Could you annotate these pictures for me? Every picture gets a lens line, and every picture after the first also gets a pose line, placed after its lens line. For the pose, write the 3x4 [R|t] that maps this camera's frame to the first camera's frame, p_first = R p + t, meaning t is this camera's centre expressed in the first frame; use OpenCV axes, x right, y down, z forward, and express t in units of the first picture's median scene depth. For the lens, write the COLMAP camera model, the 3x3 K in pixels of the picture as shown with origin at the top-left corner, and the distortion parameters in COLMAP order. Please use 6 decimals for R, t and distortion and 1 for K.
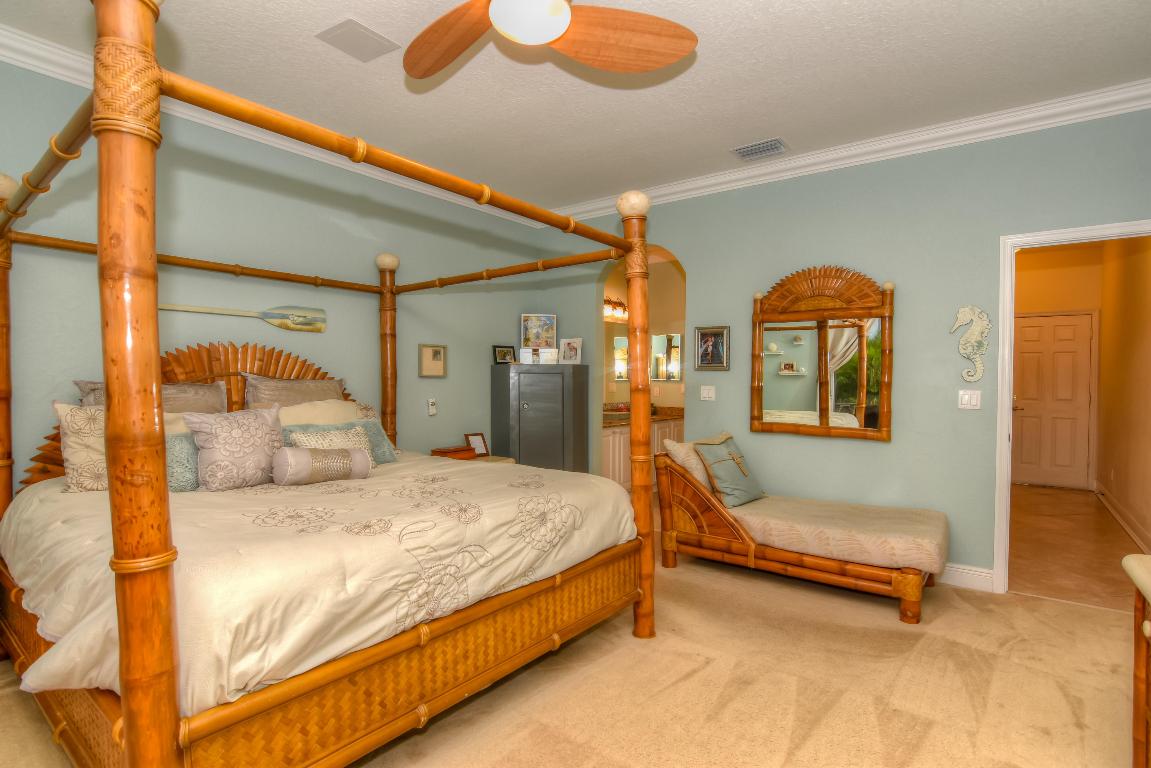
lens RADIAL K [[576.8, 0, 571.5], [0, 576.8, 389.3], [0, 0, 1]] dist [-0.019750, 0.001155]
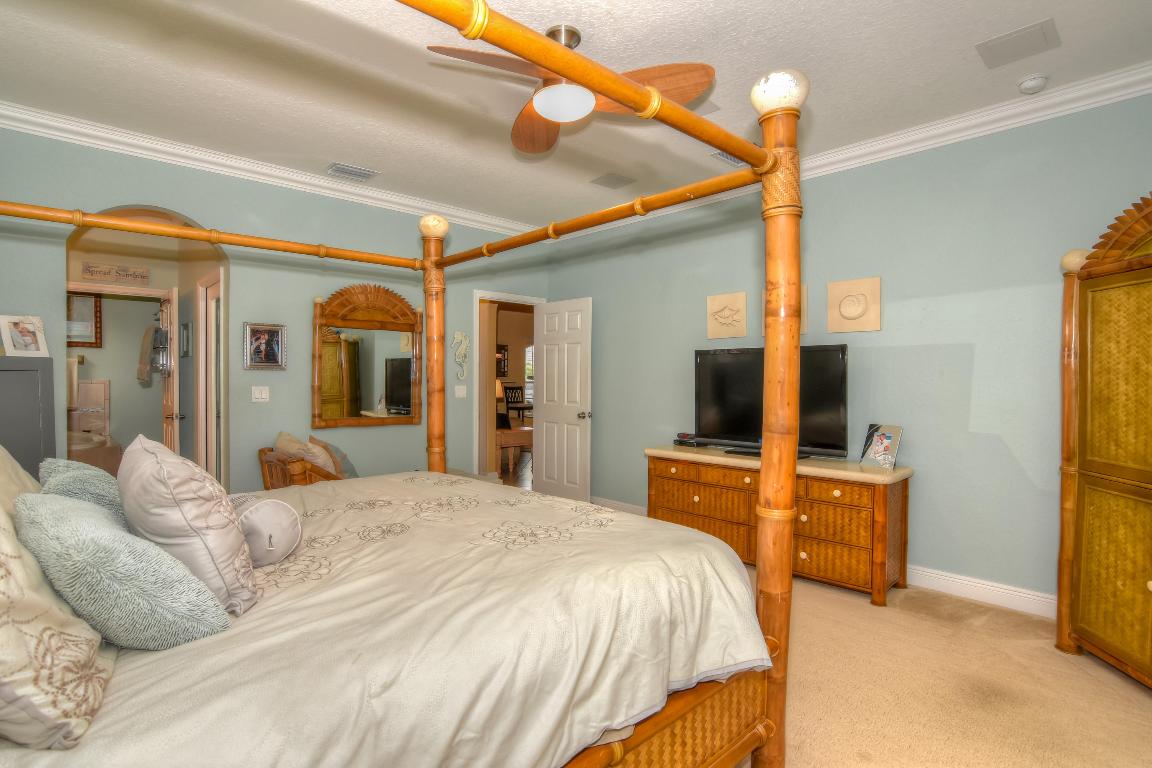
lens RADIAL K [[577.3, 0, 576.3], [0, 577.3, 381.6], [0, 0, 1]] dist [-0.019750, 0.001155]
pose [[0.163936, -0.011652, 0.986402, -0.638985], [0.013482, 0.999863, 0.009571, -0.016334], [-0.986379, 0.011730, 0.164071, 0.358754]]
